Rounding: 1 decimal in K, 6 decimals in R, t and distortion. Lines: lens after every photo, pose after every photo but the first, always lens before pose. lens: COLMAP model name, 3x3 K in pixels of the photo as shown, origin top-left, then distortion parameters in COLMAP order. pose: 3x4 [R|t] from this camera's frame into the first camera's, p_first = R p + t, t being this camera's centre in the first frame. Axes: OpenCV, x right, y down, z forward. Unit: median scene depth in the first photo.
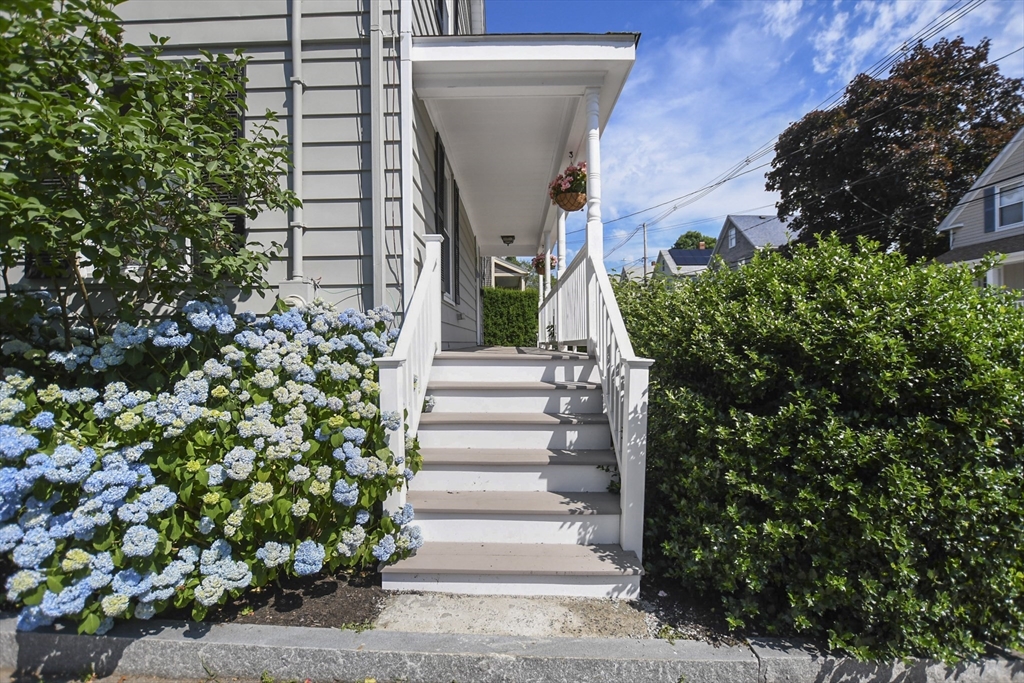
lens RADIAL K [[459.9, 0, 511.9], [0, 459.9, 348.3], [0, 0, 1]] dist [-0.031359, 0.003023]
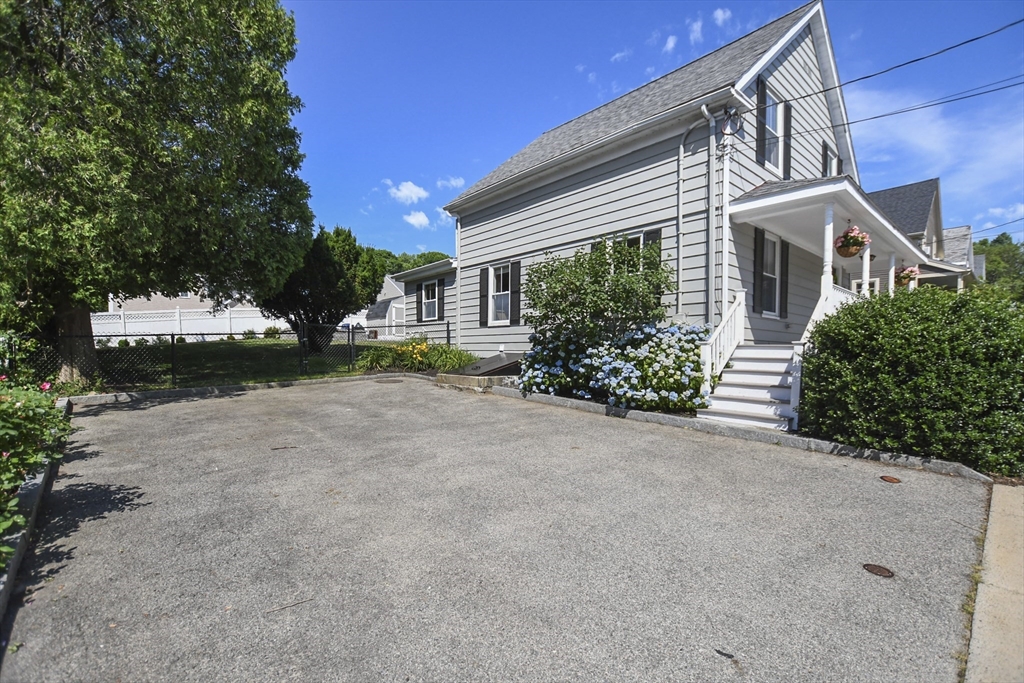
lens RADIAL K [[459.9, 0, 509.0], [0, 459.9, 350.6], [0, 0, 1]] dist [-0.031359, 0.003023]
pose [[0.650920, 0.010725, -0.759071, 1.262893], [-0.026356, 0.999617, -0.008476, 0.150403], [0.758689, 0.025523, 0.650953, -2.038756]]
